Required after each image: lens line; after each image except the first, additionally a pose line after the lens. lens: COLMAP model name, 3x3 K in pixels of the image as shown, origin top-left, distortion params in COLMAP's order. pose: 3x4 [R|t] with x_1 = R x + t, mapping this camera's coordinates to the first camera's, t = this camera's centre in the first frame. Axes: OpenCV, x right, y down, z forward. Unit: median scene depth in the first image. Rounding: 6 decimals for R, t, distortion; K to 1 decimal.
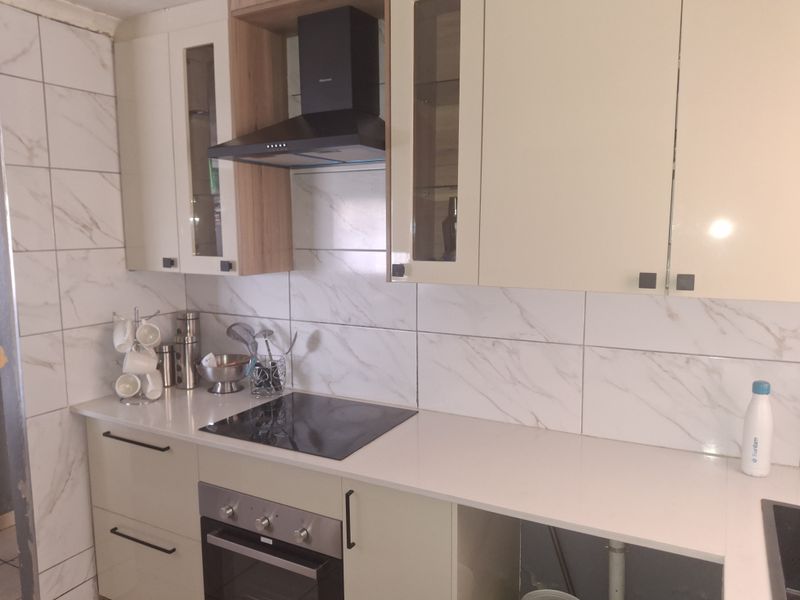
lens RADIAL K [[595.5, 0, 401.3], [0, 595.5, 300.0], [0, 0, 1]] dist [0.035186, -0.068243]
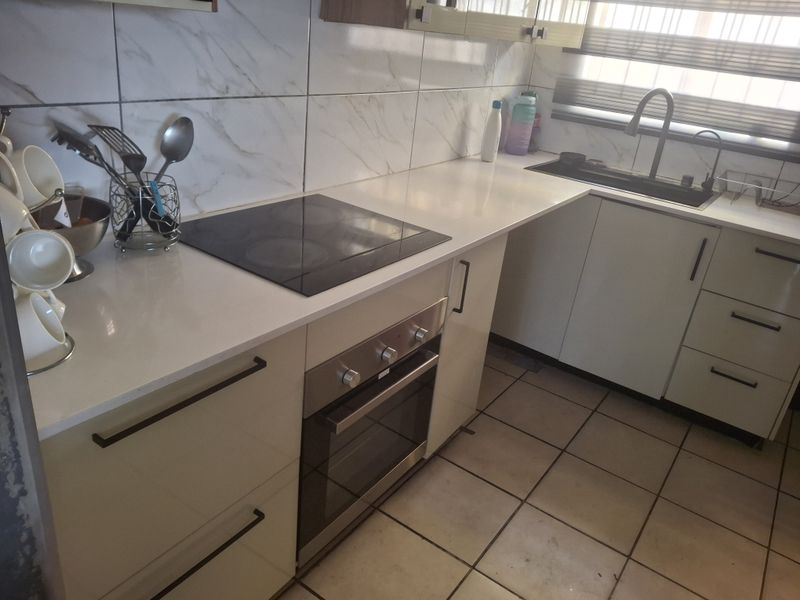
lens RADIAL K [[595.5, 0, 400.7], [0, 595.5, 299.9], [0, 0, 1]] dist [0.035186, -0.068243]
pose [[0.119250, -0.402724, 0.907520, -0.752208], [0.015496, 0.914686, 0.403868, -0.017465], [-0.992743, -0.034099, 0.115317, 0.728990]]
